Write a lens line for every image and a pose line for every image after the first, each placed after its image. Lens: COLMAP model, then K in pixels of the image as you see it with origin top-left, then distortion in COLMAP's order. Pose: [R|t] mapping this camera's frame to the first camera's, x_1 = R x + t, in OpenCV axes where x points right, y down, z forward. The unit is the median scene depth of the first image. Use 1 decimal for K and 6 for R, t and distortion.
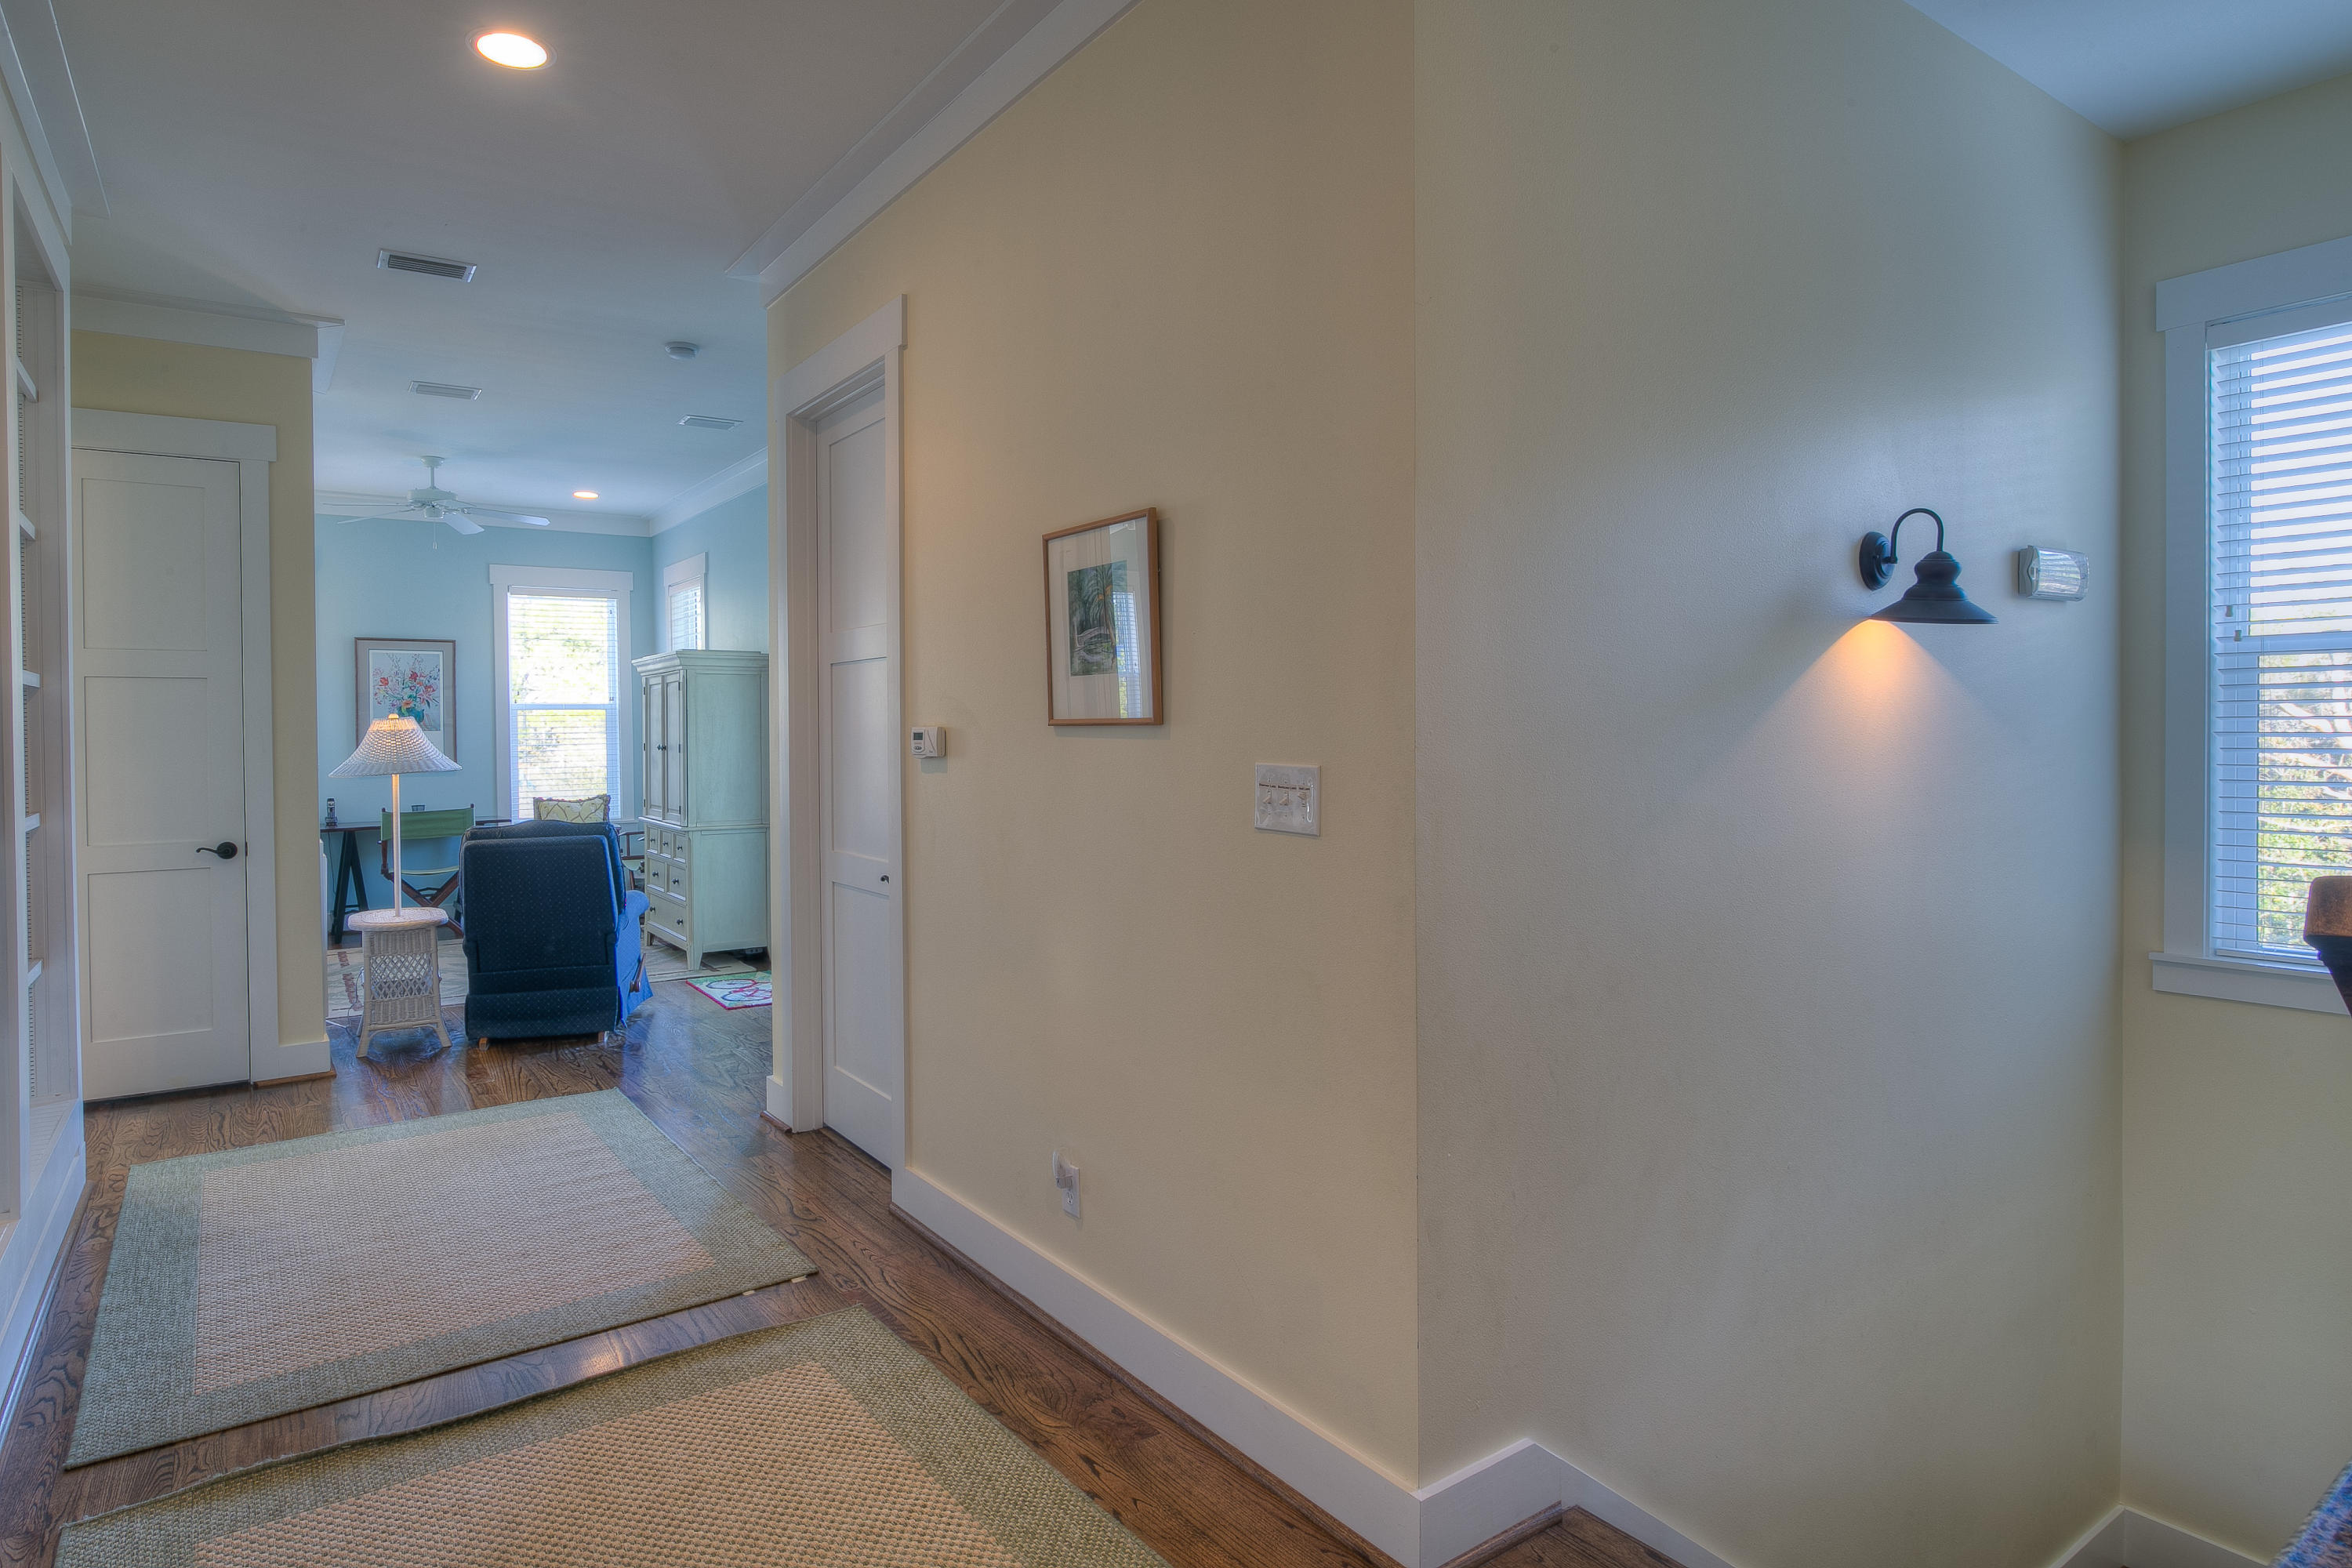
lens RADIAL K [[1311.6, 0, 1116.7], [0, 1311.6, 752.0], [0, 0, 1]] dist [-0.012912, -0.001513]
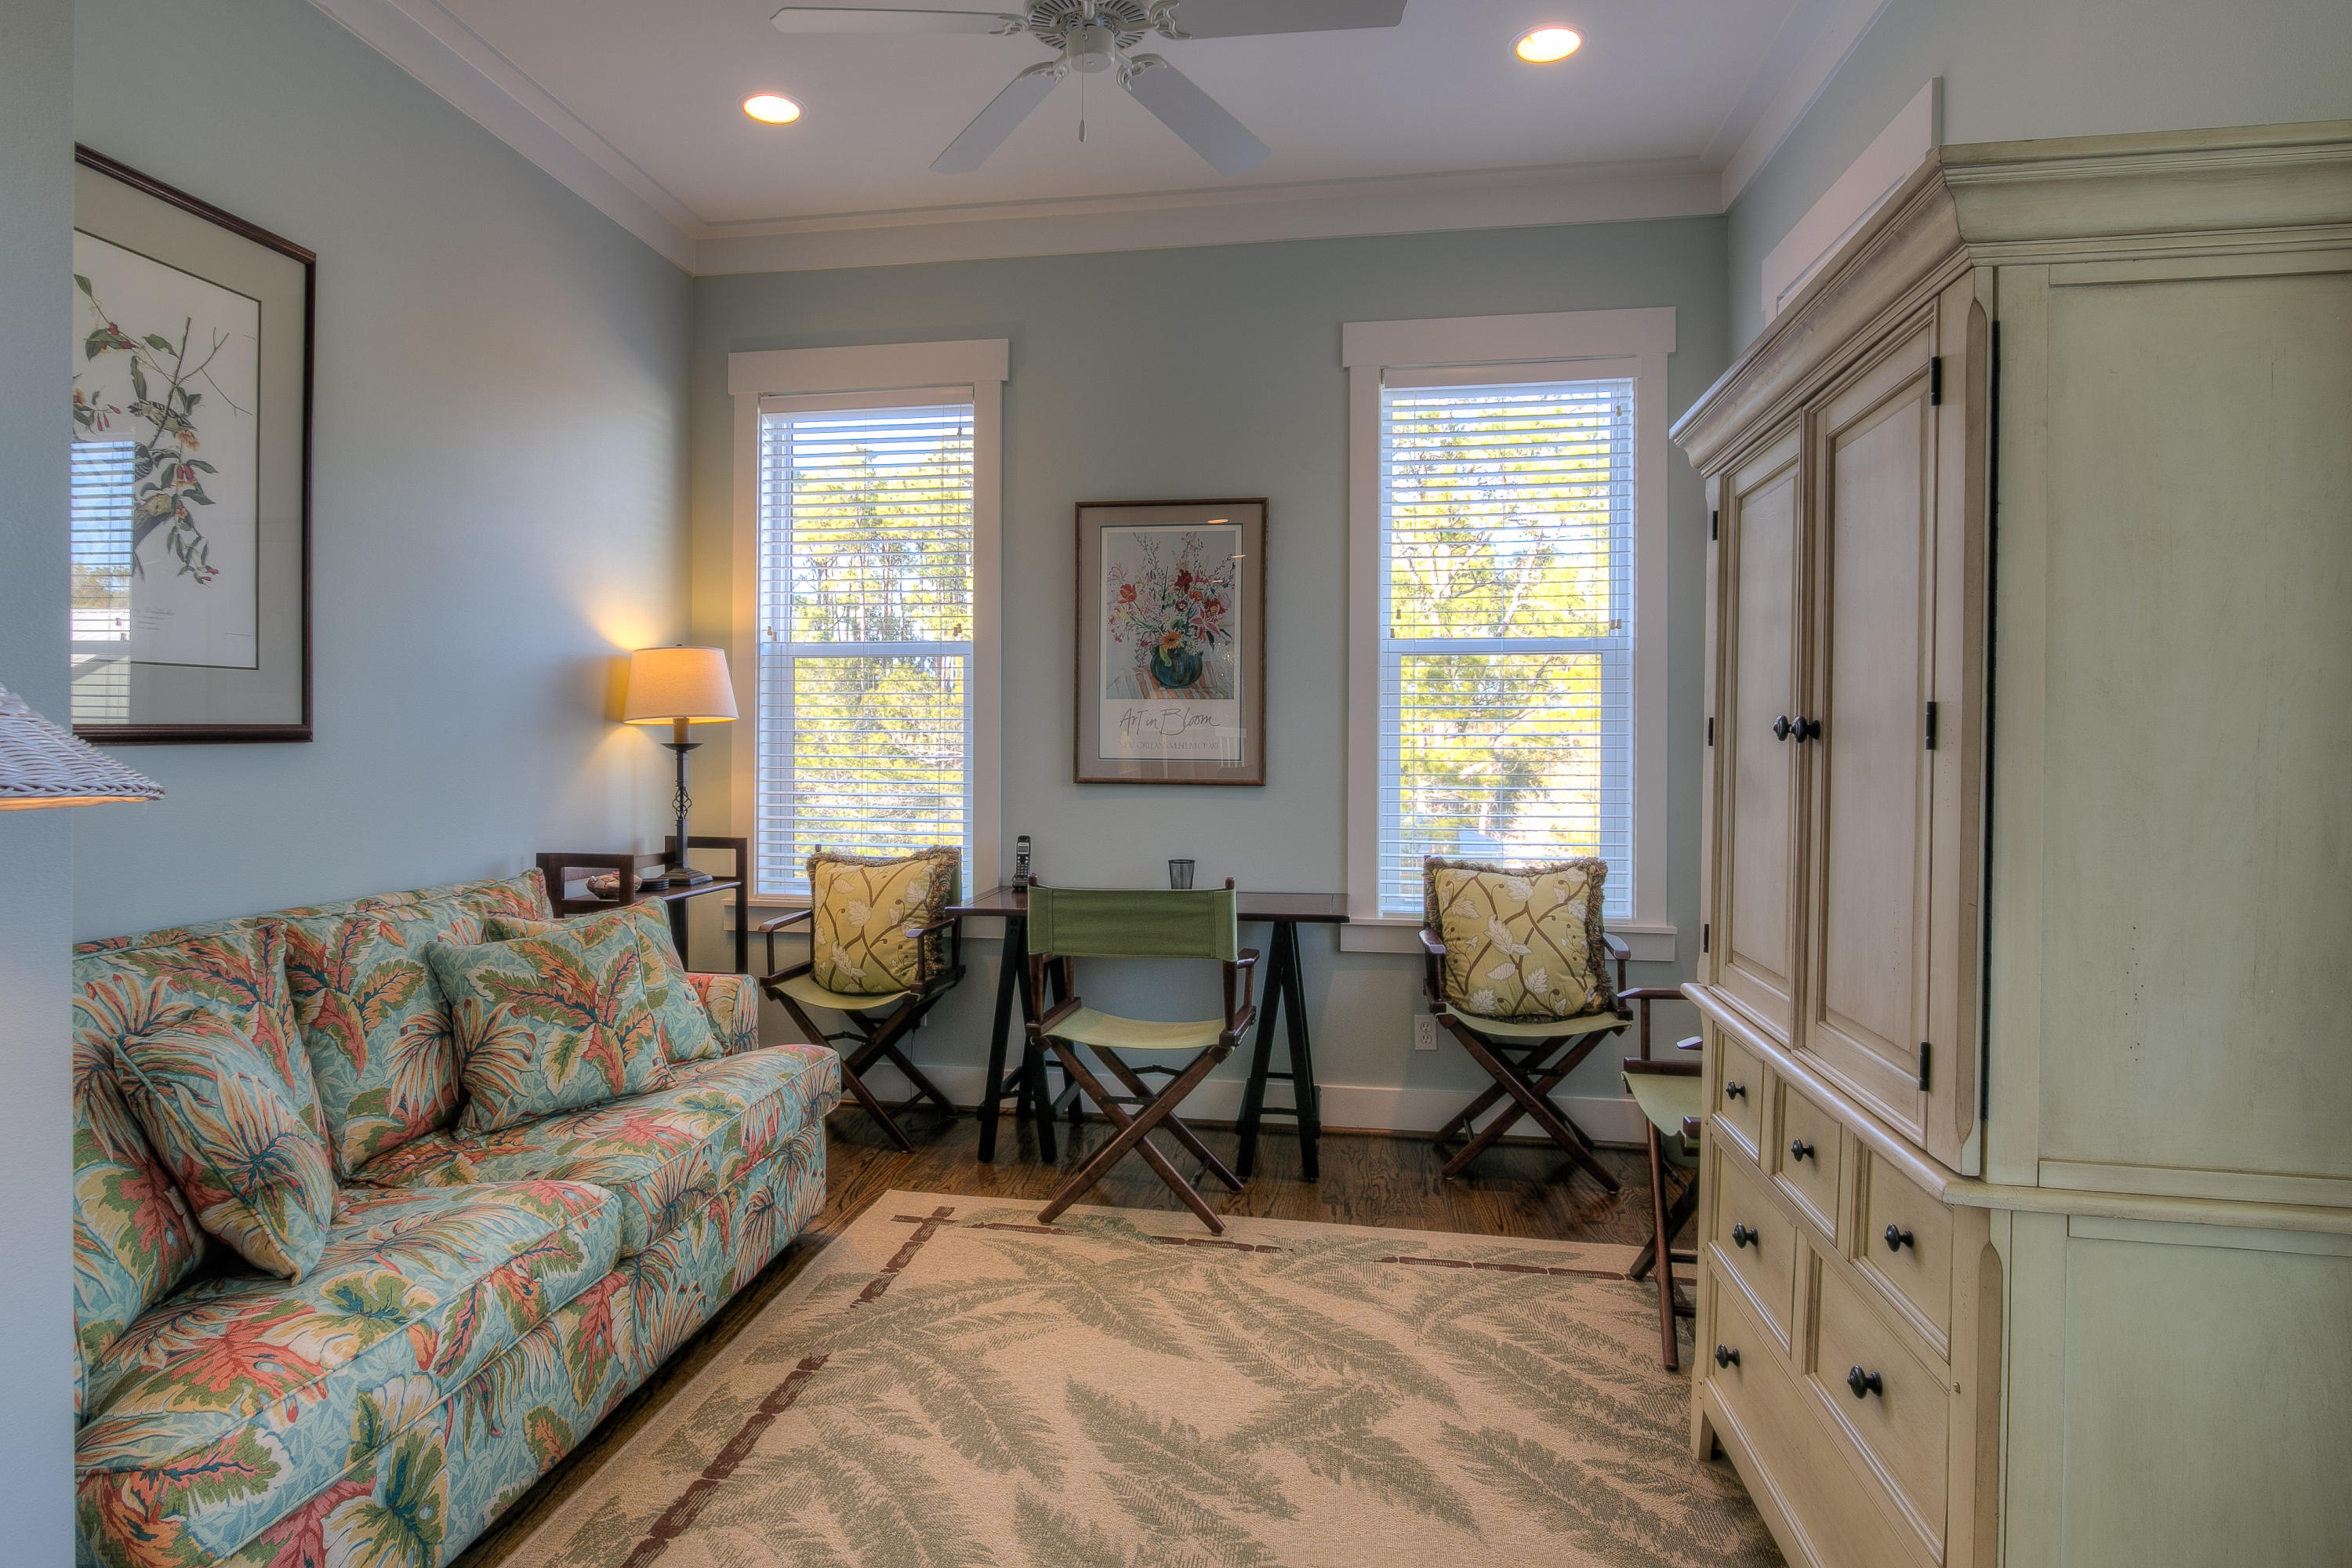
lens RADIAL K [[1311.6, 0, 1116.7], [0, 1311.6, 752.0], [0, 0, 1]] dist [-0.012912, -0.001513]
pose [[0.730776, 0.017234, -0.682399, -0.237920], [-0.023702, 0.999719, -0.000134, 0.002965], [0.682205, 0.016272, 0.730979, 0.643419]]
